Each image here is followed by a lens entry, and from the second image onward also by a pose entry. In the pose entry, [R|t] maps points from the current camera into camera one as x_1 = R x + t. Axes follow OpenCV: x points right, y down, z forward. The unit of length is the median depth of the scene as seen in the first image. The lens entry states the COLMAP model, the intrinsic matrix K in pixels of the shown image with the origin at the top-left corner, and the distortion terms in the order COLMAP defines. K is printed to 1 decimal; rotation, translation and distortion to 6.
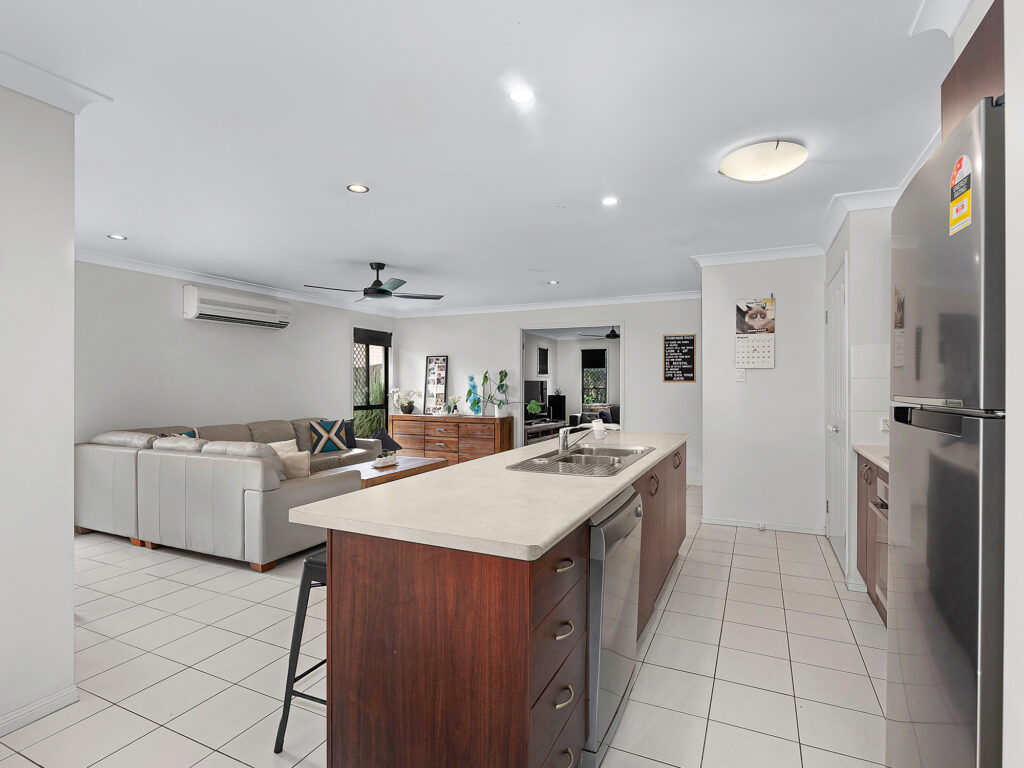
lens RADIAL K [[525.6, 0, 511.6], [0, 525.6, 384.3], [0, 0, 1]] dist [-0.001622, 0.000062]
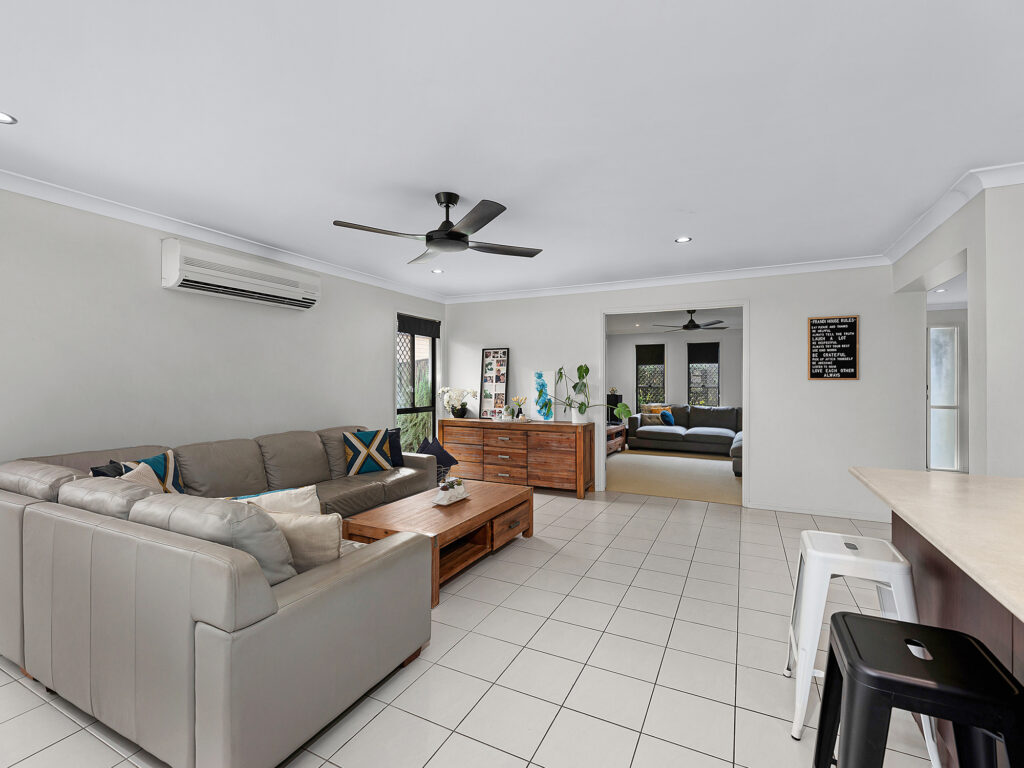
lens RADIAL K [[464.9, 0, 509.0], [0, 464.9, 382.6], [0, 0, 1]] dist [0.000823, -0.000101]
pose [[0.999635, 0.000907, -0.026989, -0.123210], [-0.000894, 0.999999, 0.000497, -0.000416], [0.026990, -0.000473, 0.999636, 0.325781]]
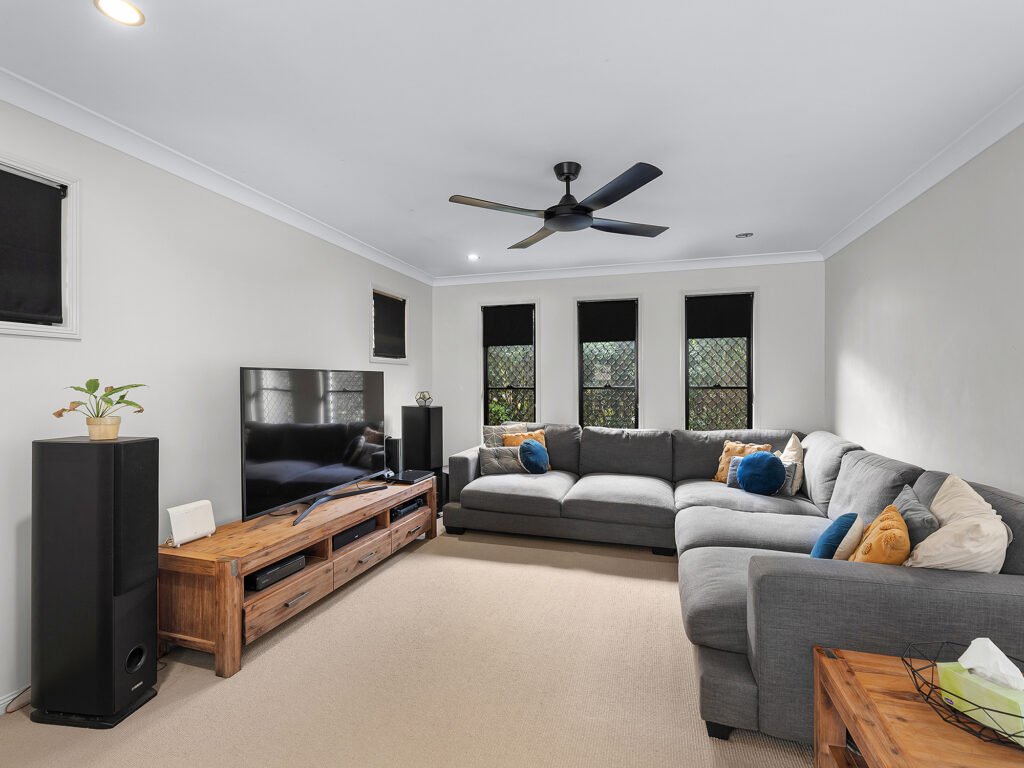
lens RADIAL K [[474.8, 0, 510.9], [0, 474.8, 382.9], [0, 0, 1]] dist [-0.005066, -0.000065]
pose [[0.988462, -0.003358, 0.151433, 0.171078], [0.002547, 0.999981, 0.005550, -0.000002], [-0.151449, -0.005100, 0.988452, 1.054947]]
